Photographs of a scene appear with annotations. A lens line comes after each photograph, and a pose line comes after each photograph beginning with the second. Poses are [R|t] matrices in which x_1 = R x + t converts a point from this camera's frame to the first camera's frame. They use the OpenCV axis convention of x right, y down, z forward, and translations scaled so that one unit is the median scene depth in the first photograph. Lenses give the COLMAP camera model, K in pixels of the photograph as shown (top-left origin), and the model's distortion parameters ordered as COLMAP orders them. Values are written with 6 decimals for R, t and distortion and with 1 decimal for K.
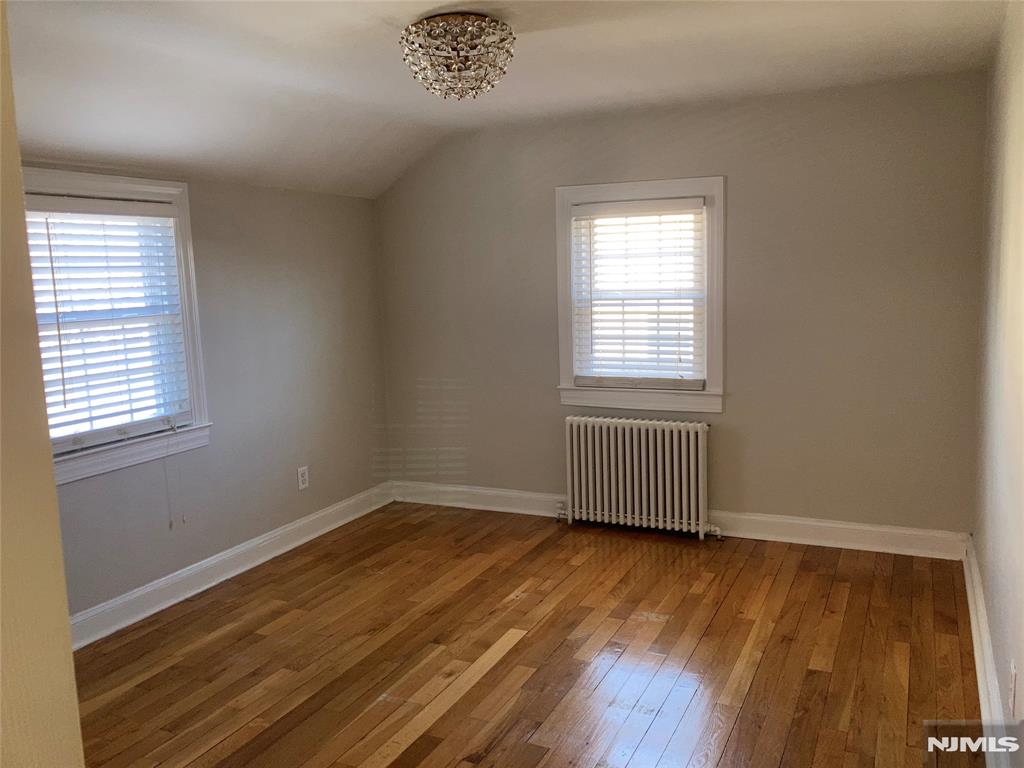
lens RADIAL K [[848.5, 0, 524.3], [0, 848.5, 380.5], [0, 0, 1]] dist [0.056302, -0.080295]
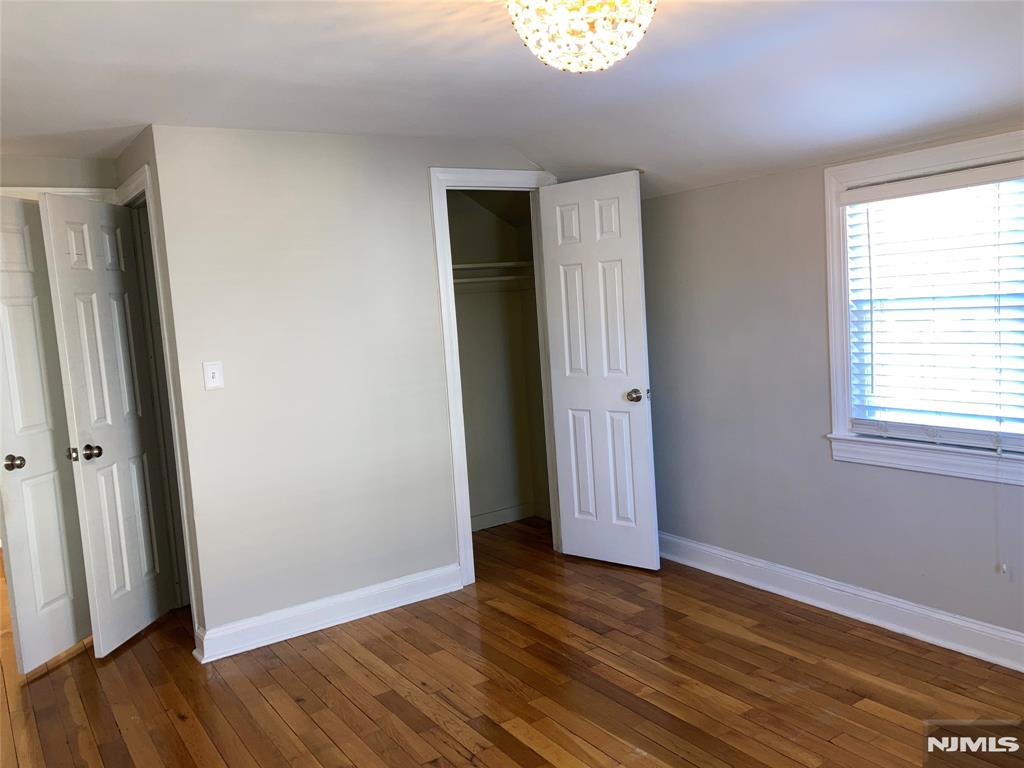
lens RADIAL K [[848.5, 0, 524.3], [0, 848.5, 380.5], [0, 0, 1]] dist [0.056302, -0.080295]
pose [[-0.510536, 0.151907, -0.846332, 0.531893], [-0.029167, 0.980645, 0.193609, -0.165855], [0.859362, 0.123529, -0.496224, 1.136192]]
